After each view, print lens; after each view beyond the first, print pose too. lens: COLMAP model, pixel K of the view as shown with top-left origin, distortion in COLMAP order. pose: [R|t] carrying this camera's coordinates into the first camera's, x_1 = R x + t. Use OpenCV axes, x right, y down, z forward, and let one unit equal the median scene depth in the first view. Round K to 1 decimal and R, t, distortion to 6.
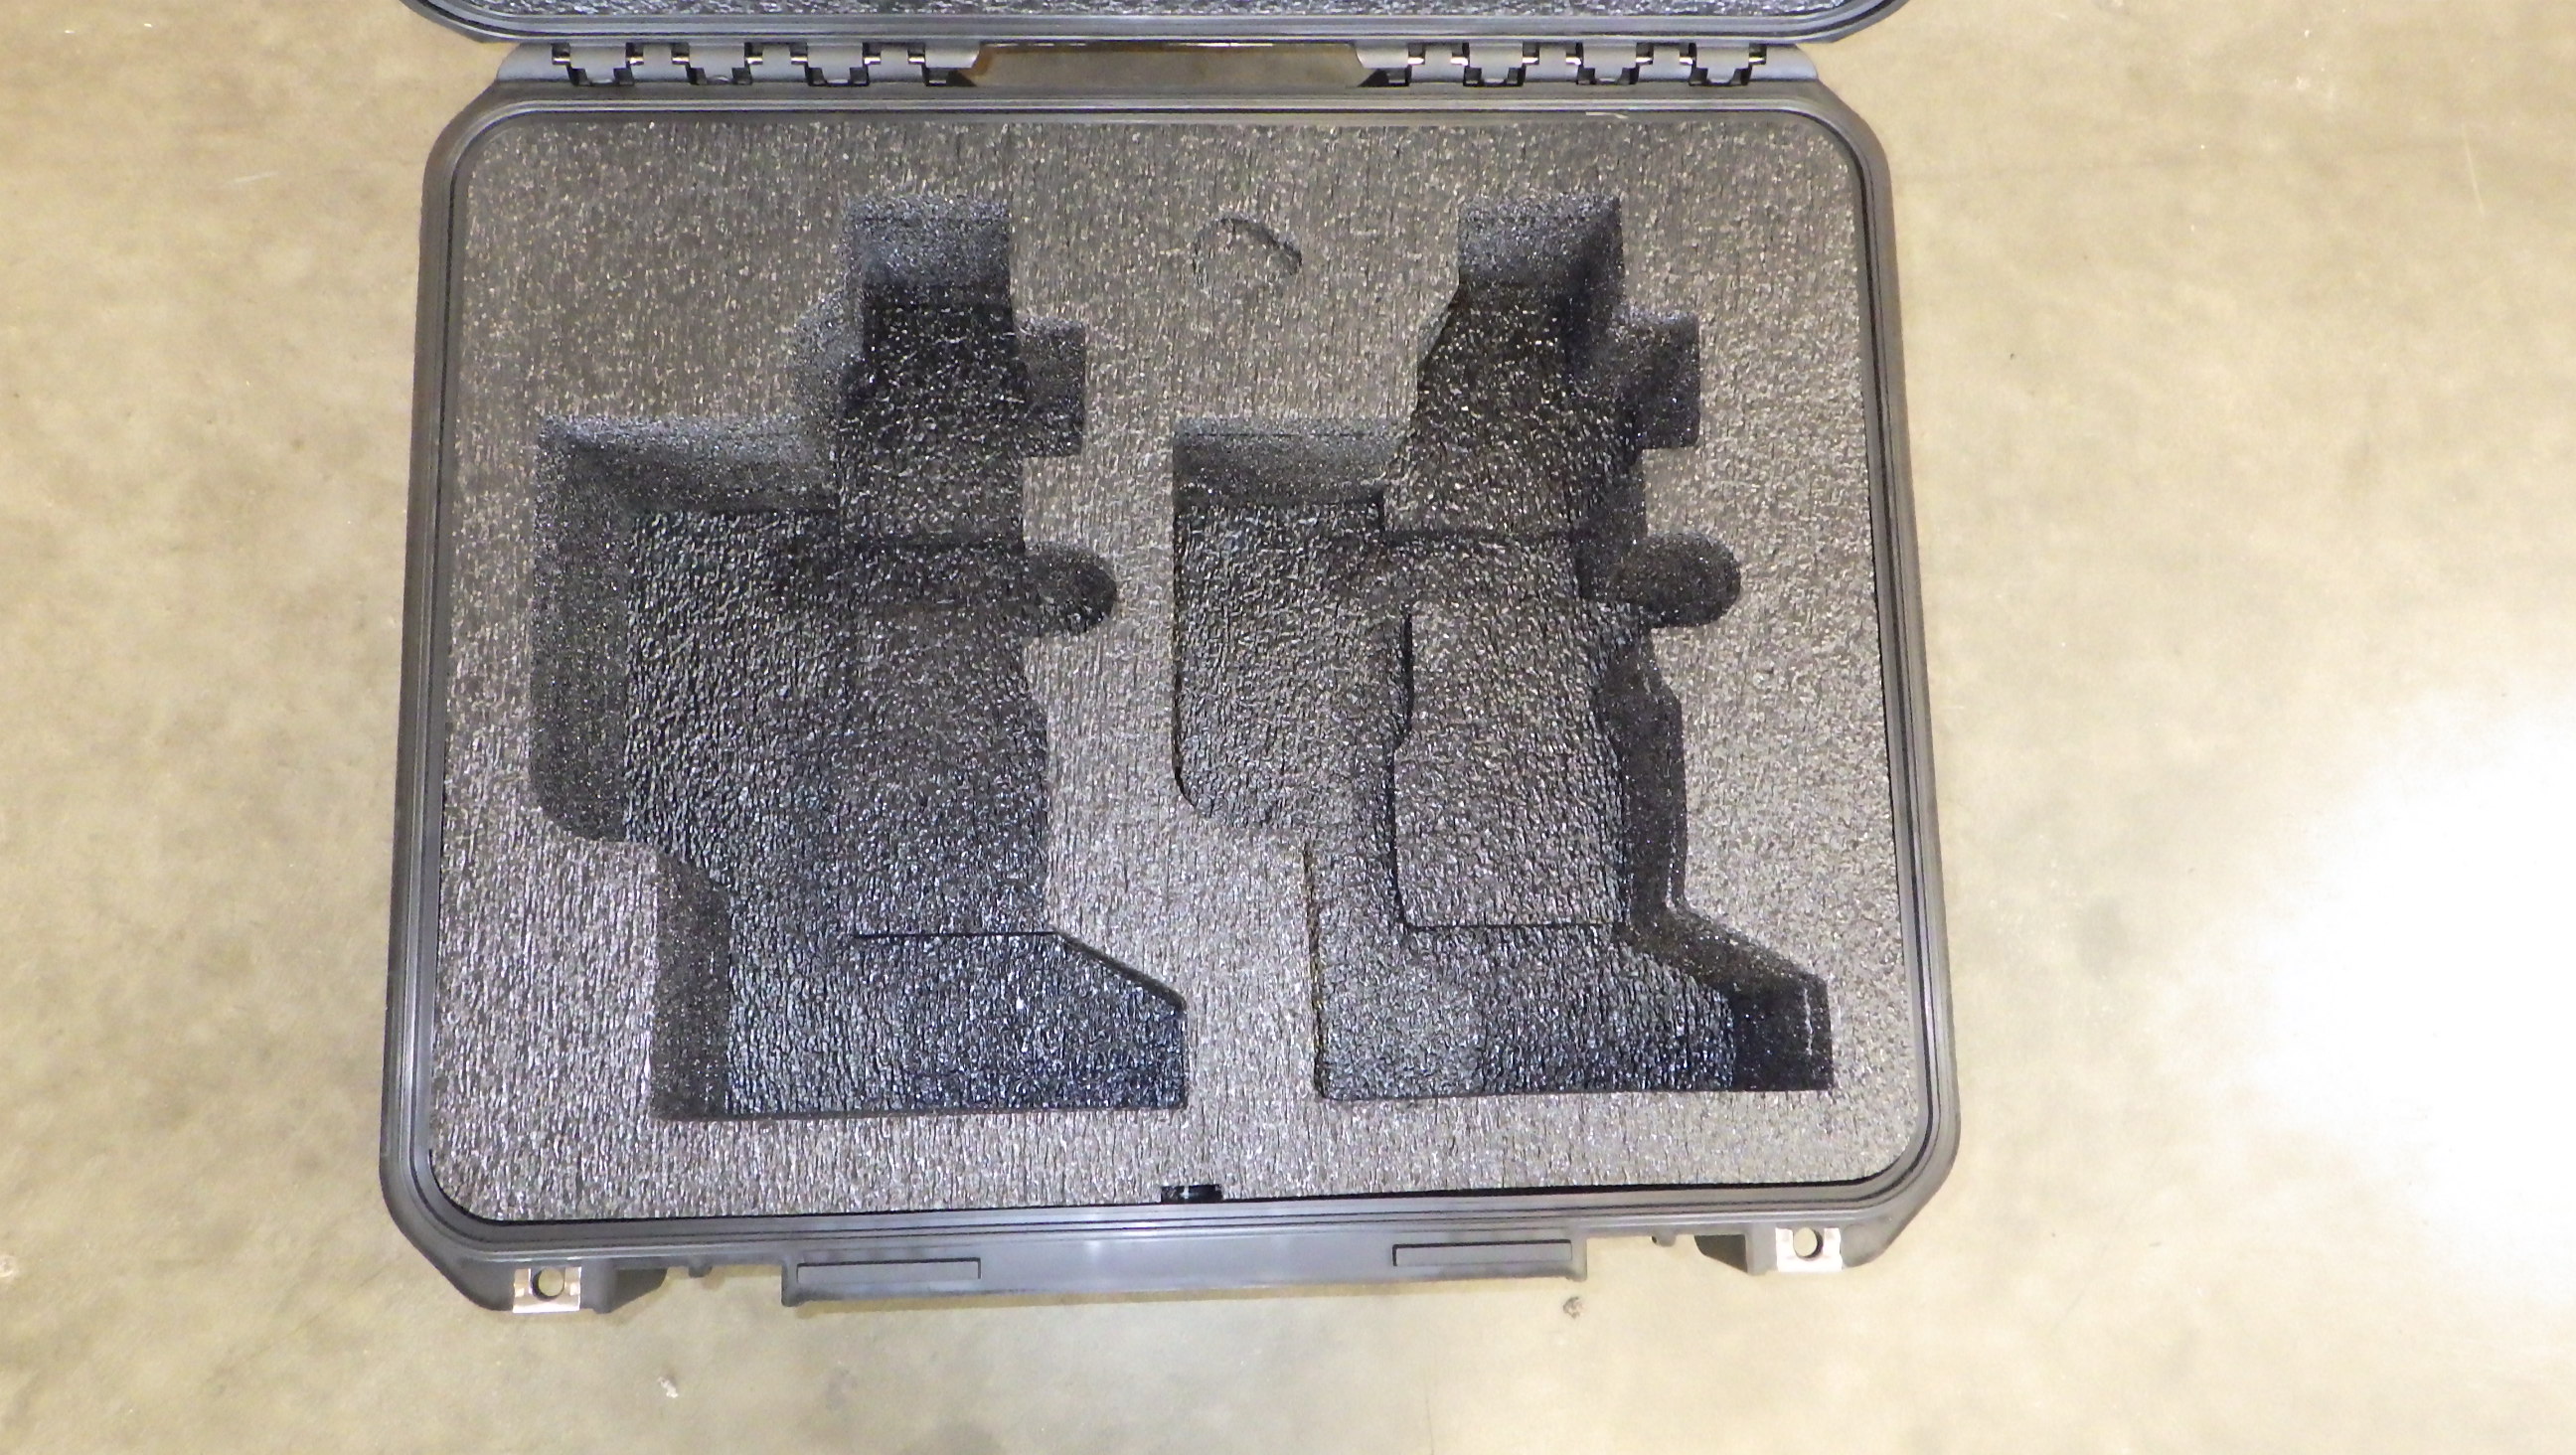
lens RADIAL K [[2146.4, 0, 1273.8], [0, 2146.4, 717.4], [0, 0, 1]] dist [-0.006653, 0.010361]
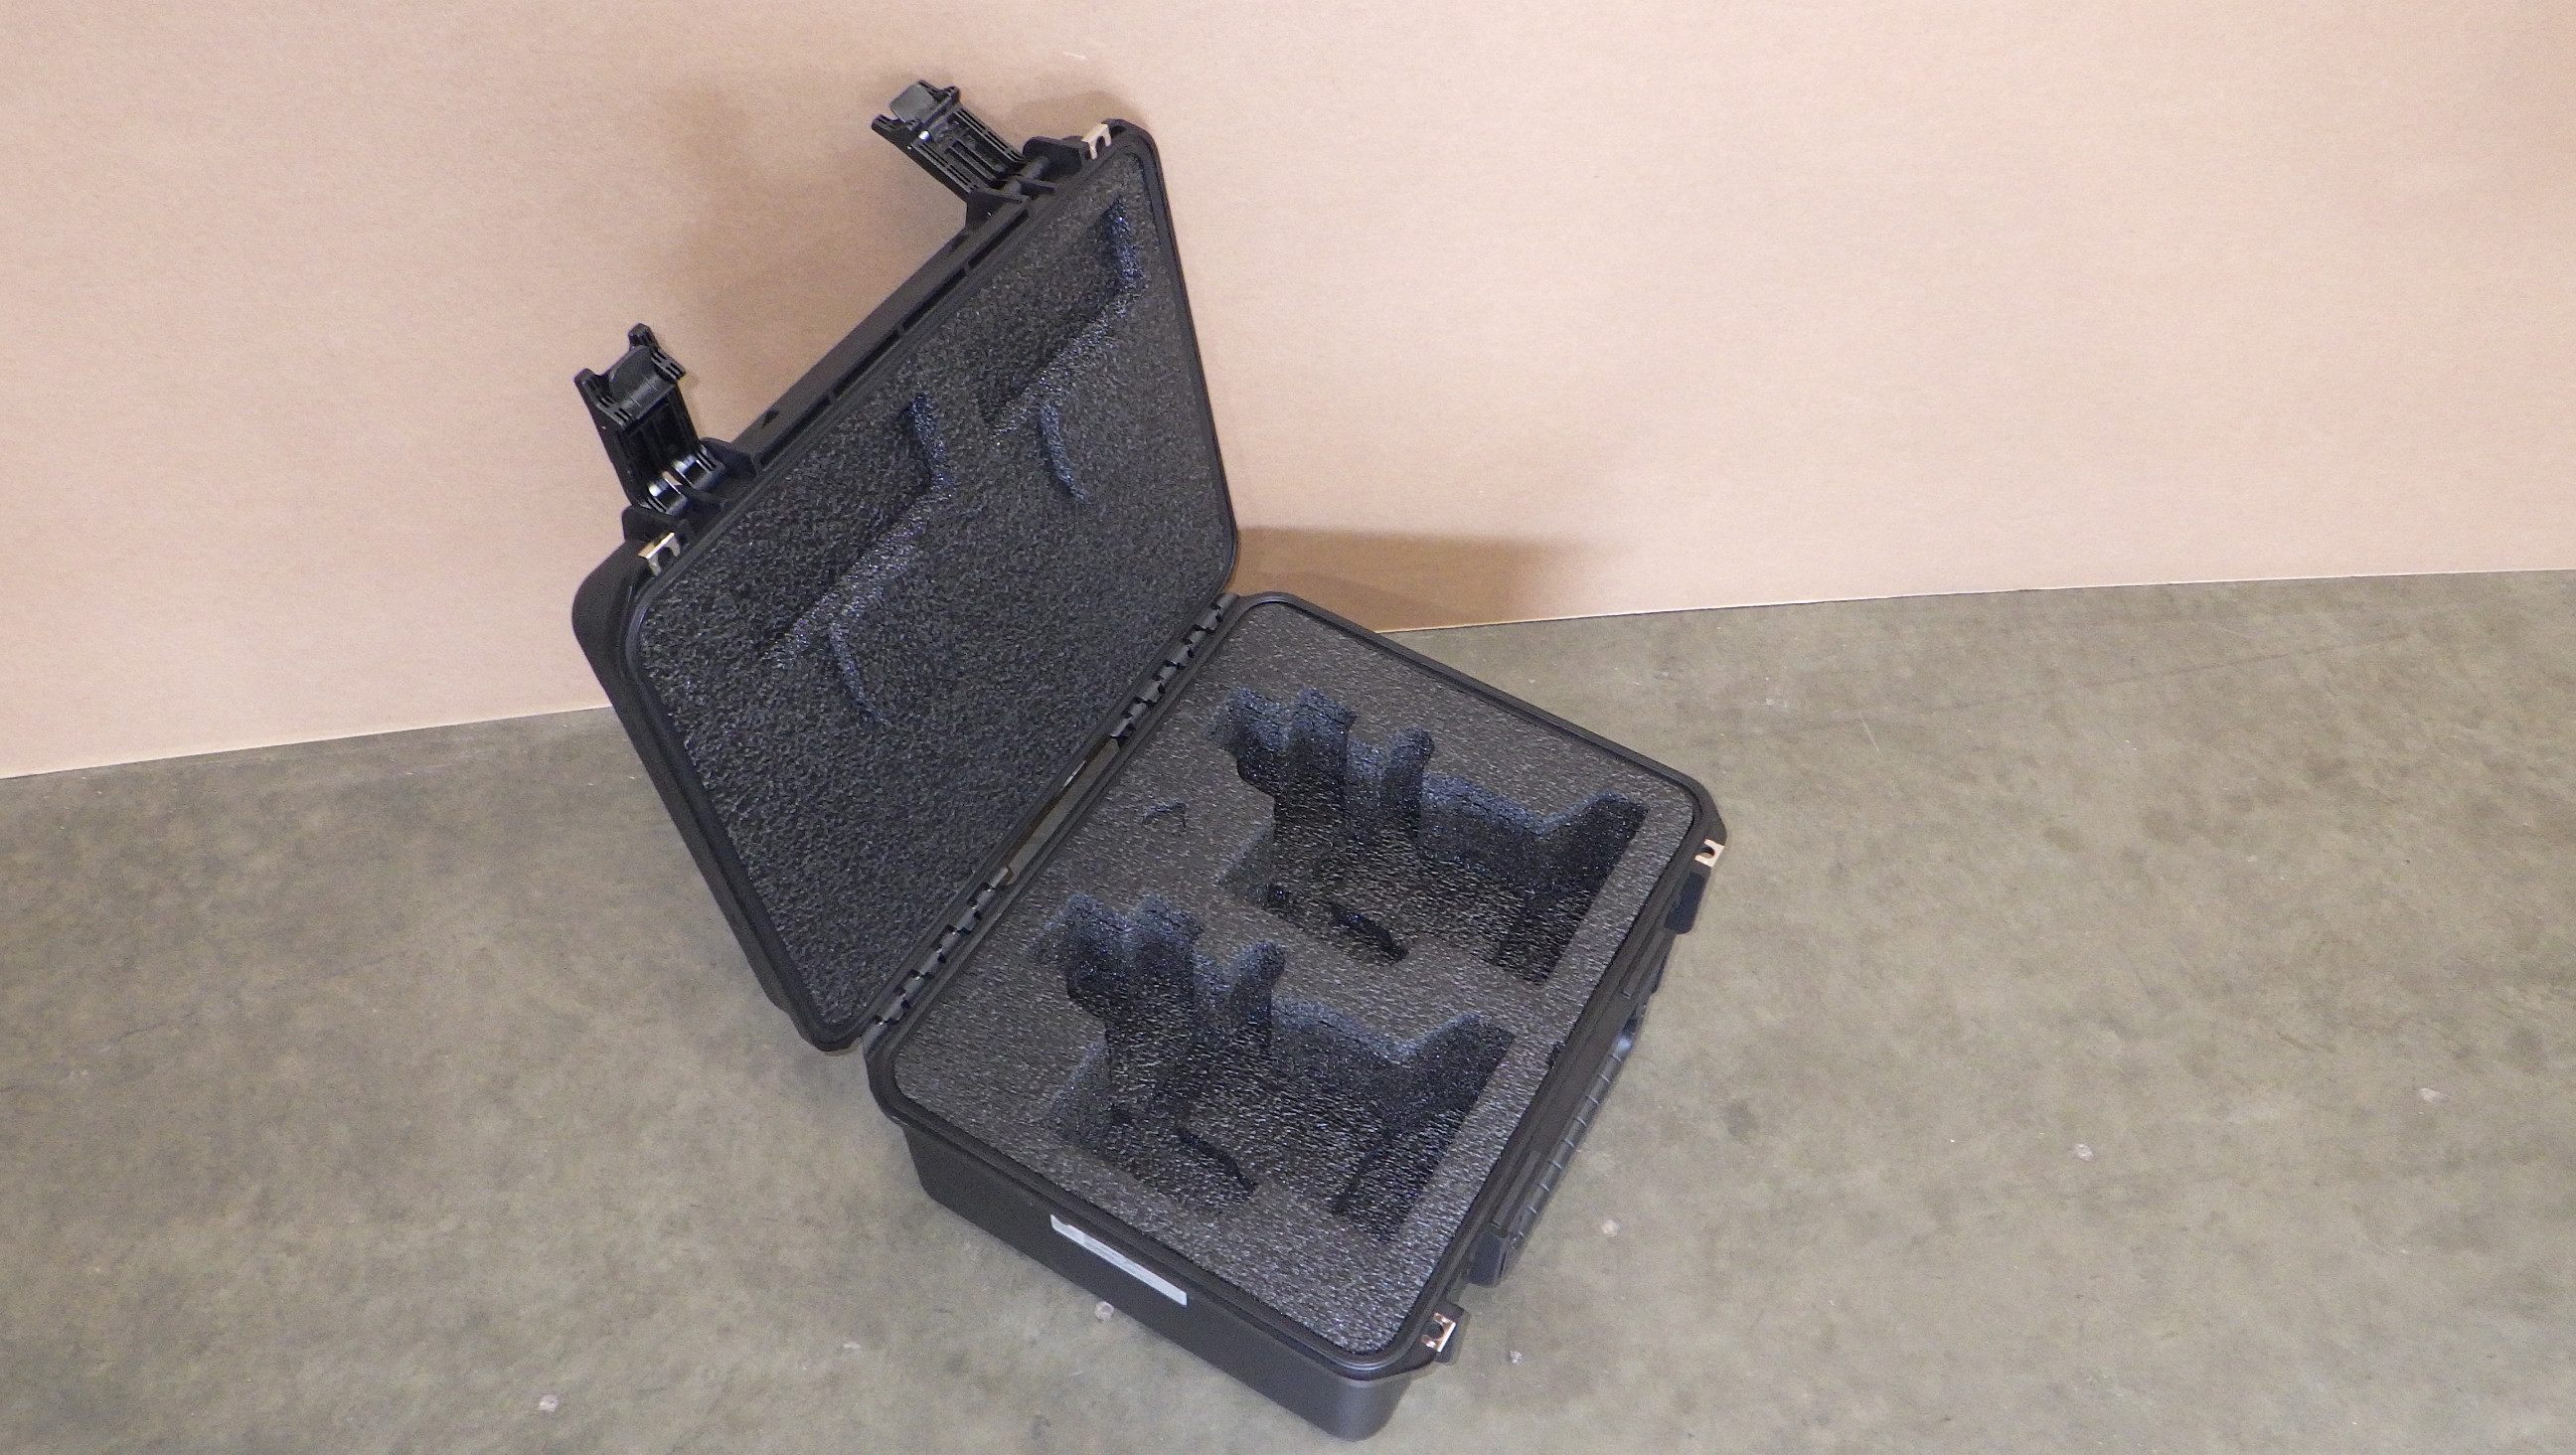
lens RADIAL K [[2146.4, 0, 1290.8], [0, 2146.4, 718.0], [0, 0, 1]] dist [-0.006653, 0.010361]
pose [[0.994091, -0.100876, 0.040095, -0.016188], [0.107788, 0.873512, -0.474719, 0.618572], [0.012864, 0.476236, 0.879223, -0.715023]]
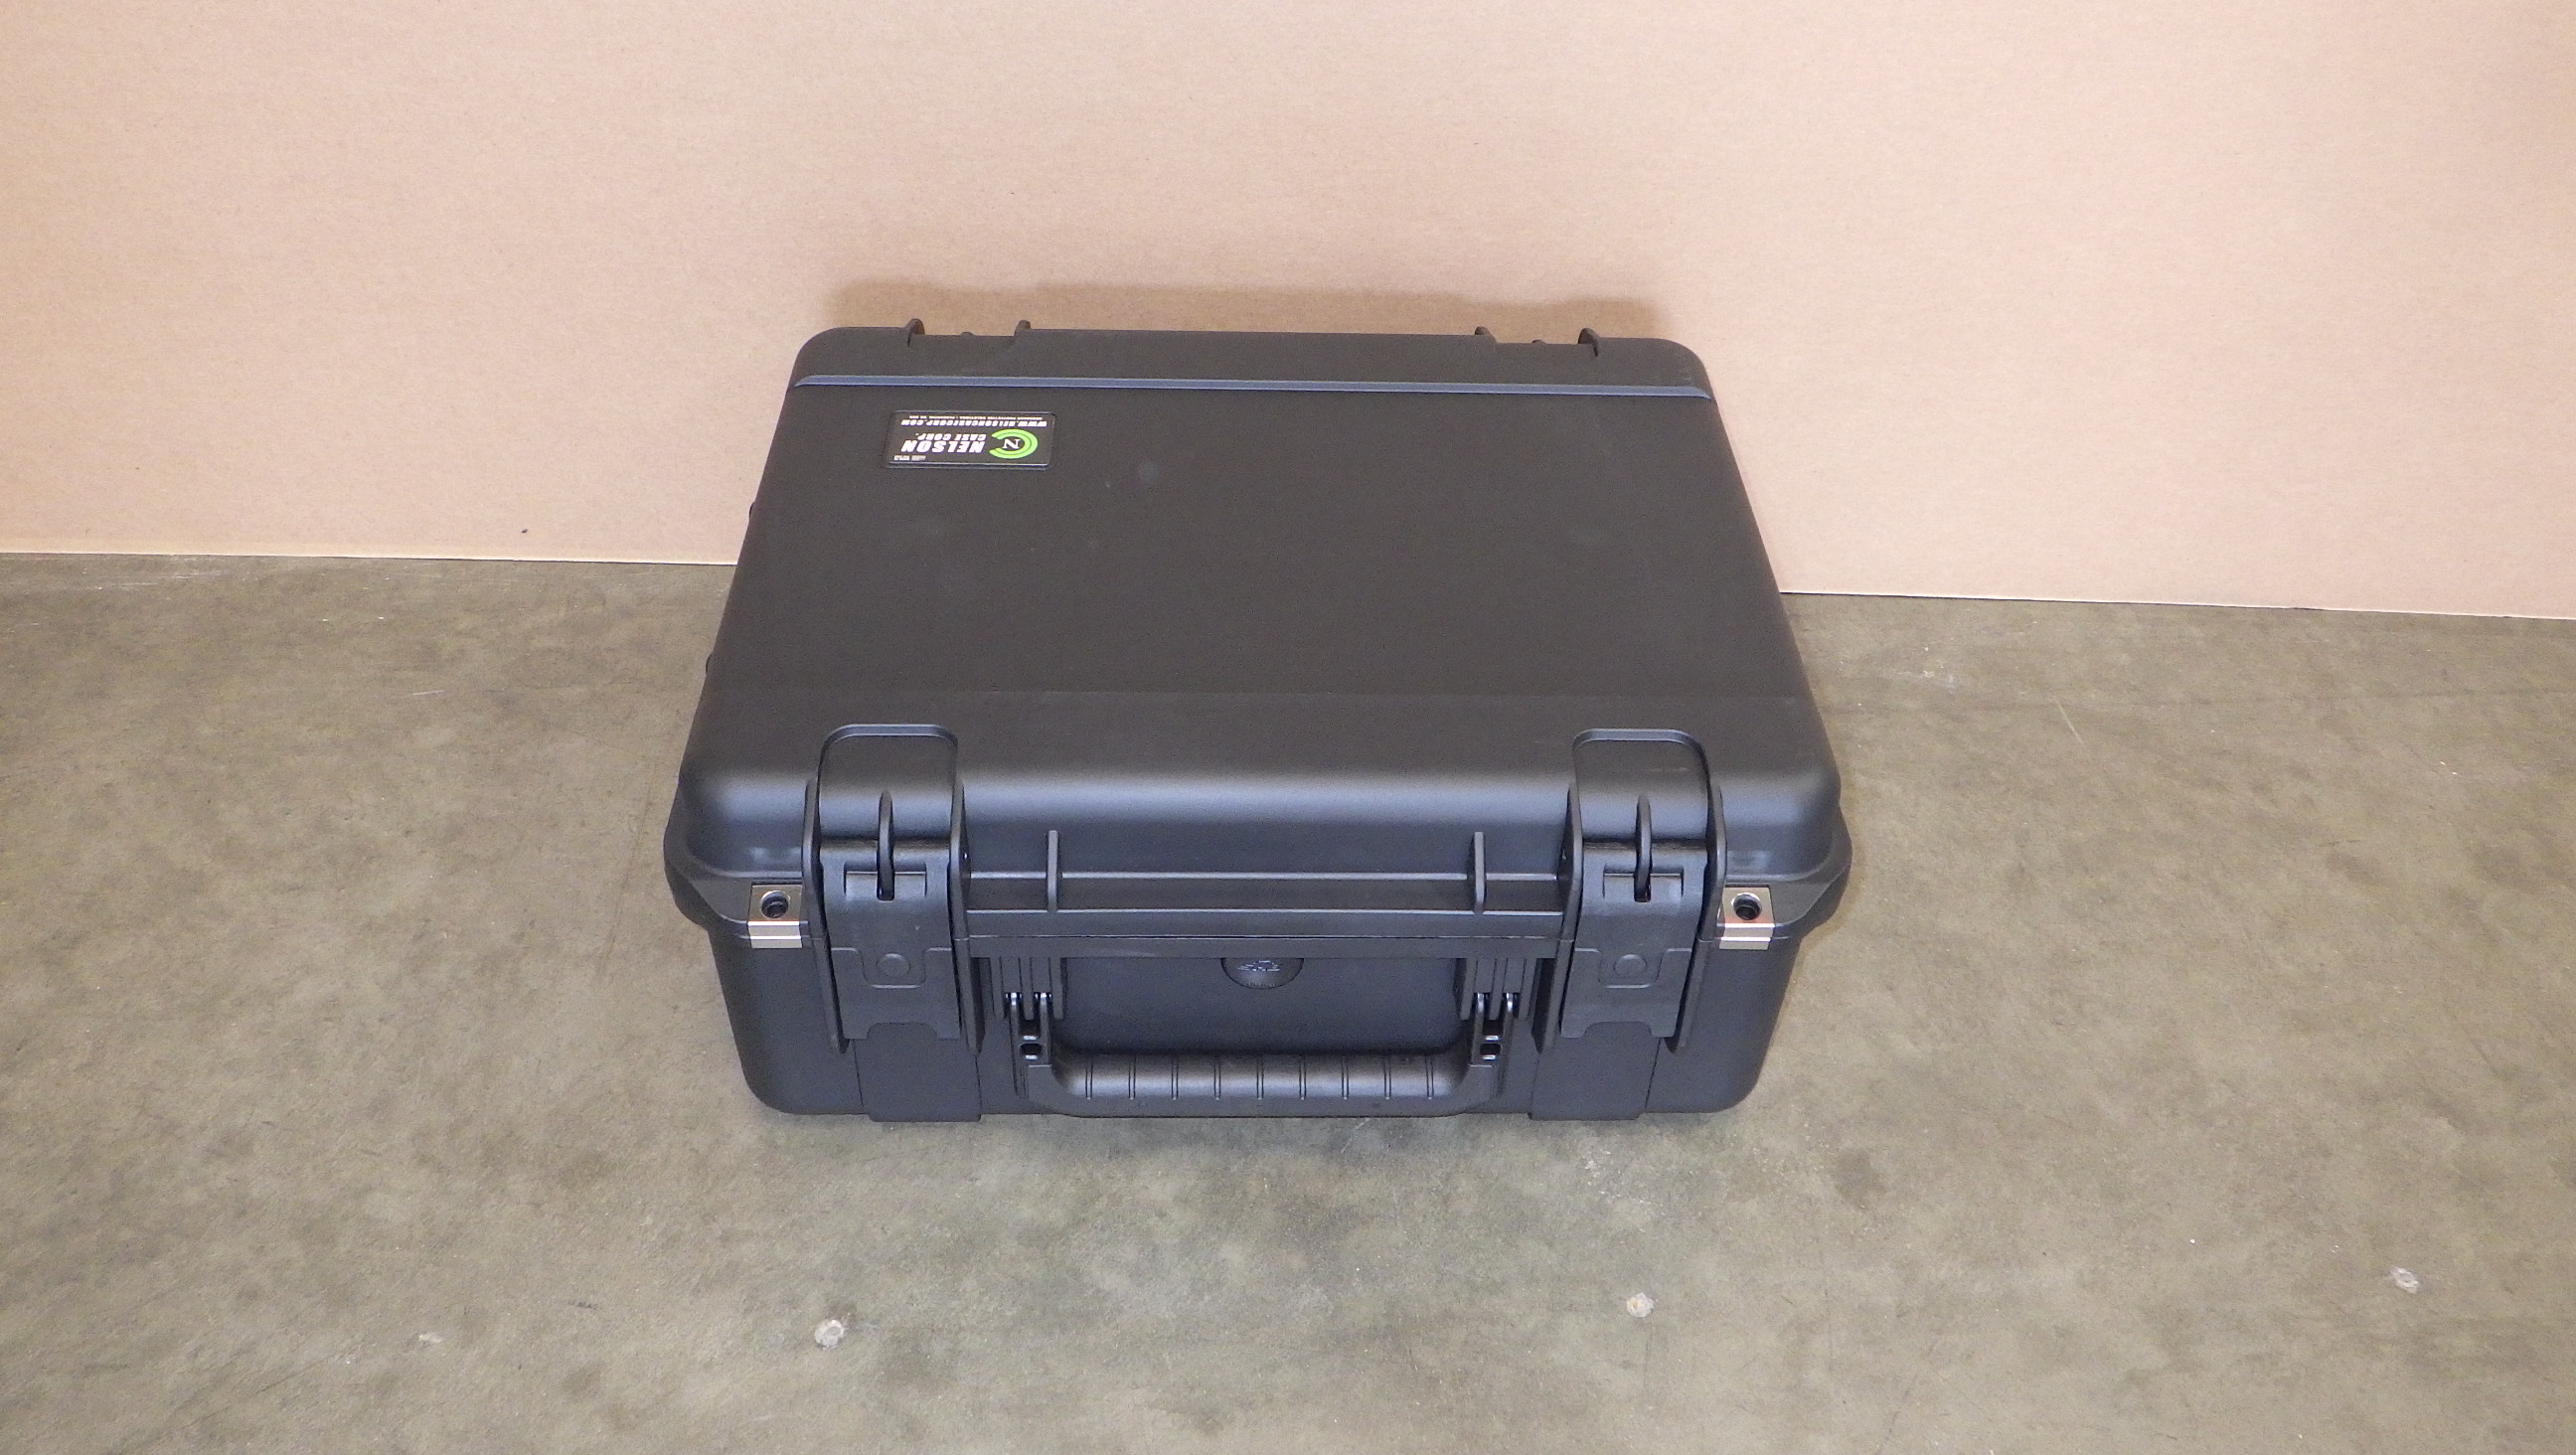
lens RADIAL K [[2146.4, 0, 1287.4], [0, 2146.4, 711.1], [0, 0, 1]] dist [-0.006653, 0.010361]
pose [[0.999695, -0.007257, -0.023614, 0.114841], [-0.009686, 0.764203, -0.644904, 0.662059], [0.022726, 0.644935, 0.763899, -0.037426]]
